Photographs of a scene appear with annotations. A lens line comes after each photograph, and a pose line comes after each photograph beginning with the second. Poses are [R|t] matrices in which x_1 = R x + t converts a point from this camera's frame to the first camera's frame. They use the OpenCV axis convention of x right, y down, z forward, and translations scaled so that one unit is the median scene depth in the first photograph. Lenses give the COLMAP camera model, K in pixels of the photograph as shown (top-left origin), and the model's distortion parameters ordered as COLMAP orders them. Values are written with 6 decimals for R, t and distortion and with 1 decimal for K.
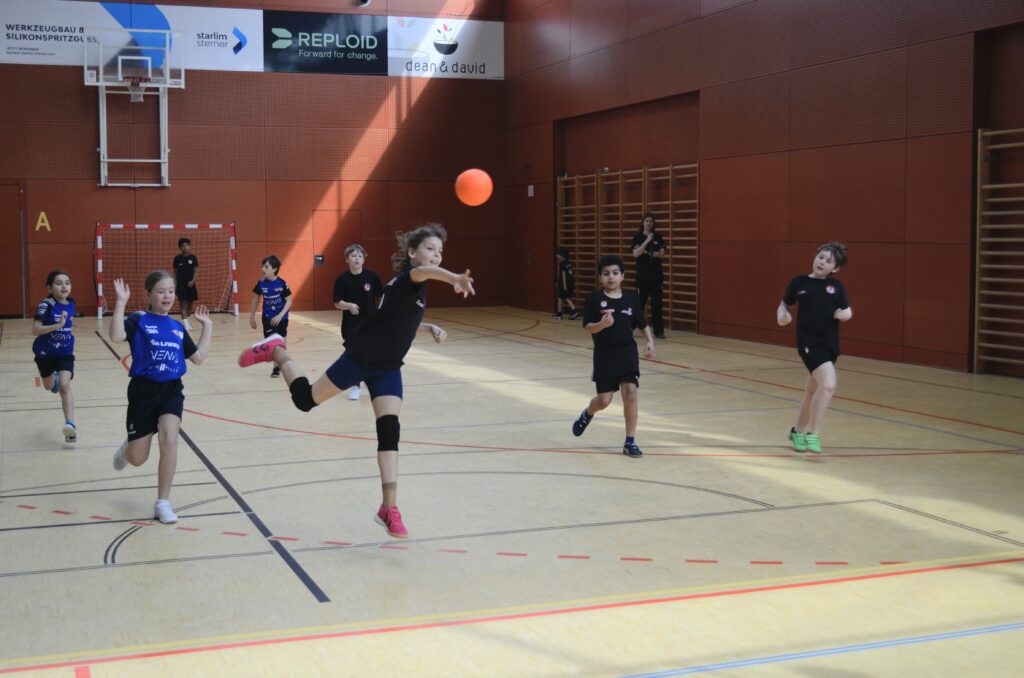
lens RADIAL K [[1380.9, 0, 507.3], [0, 1380.9, 337.2], [0, 0, 1]] dist [-0.024782, -0.014463]
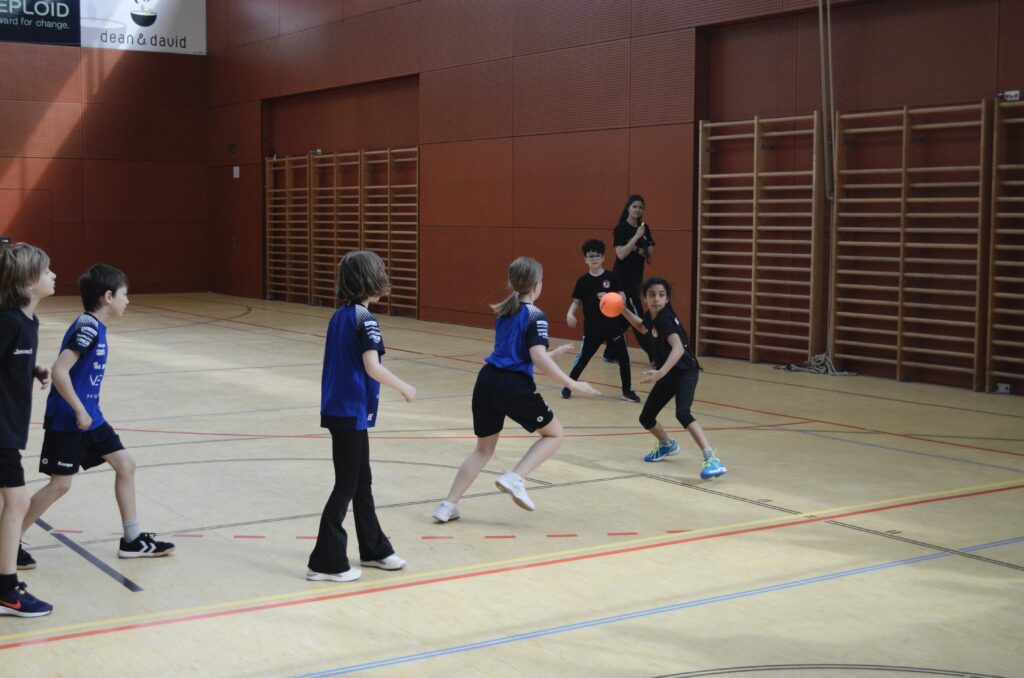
lens RADIAL K [[1425.3, 0, 512.0], [0, 1425.3, 339.0], [0, 0, 1]] dist [-0.025486, 0.001411]
pose [[0.973851, -0.007951, 0.227047, -0.028789], [0.005733, 0.999929, 0.010425, 0.001148], [-0.227114, -0.008851, 0.973828, -0.011644]]
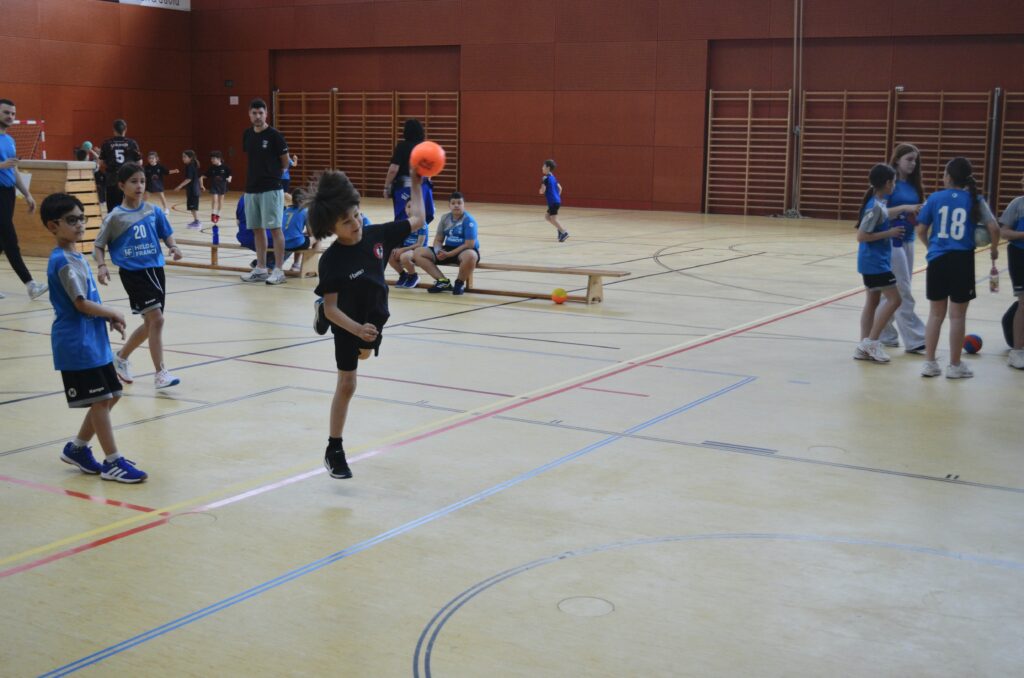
lens RADIAL K [[1370.7, 0, 512.0], [0, 1370.7, 339.0], [0, 0, 1]] dist [-0.028866, 0.014839]
pose [[0.762929, -0.074155, 0.642215, -0.818849], [0.027721, 0.996238, 0.082102, 0.025787], [-0.645887, -0.044835, 0.762115, -0.234942]]
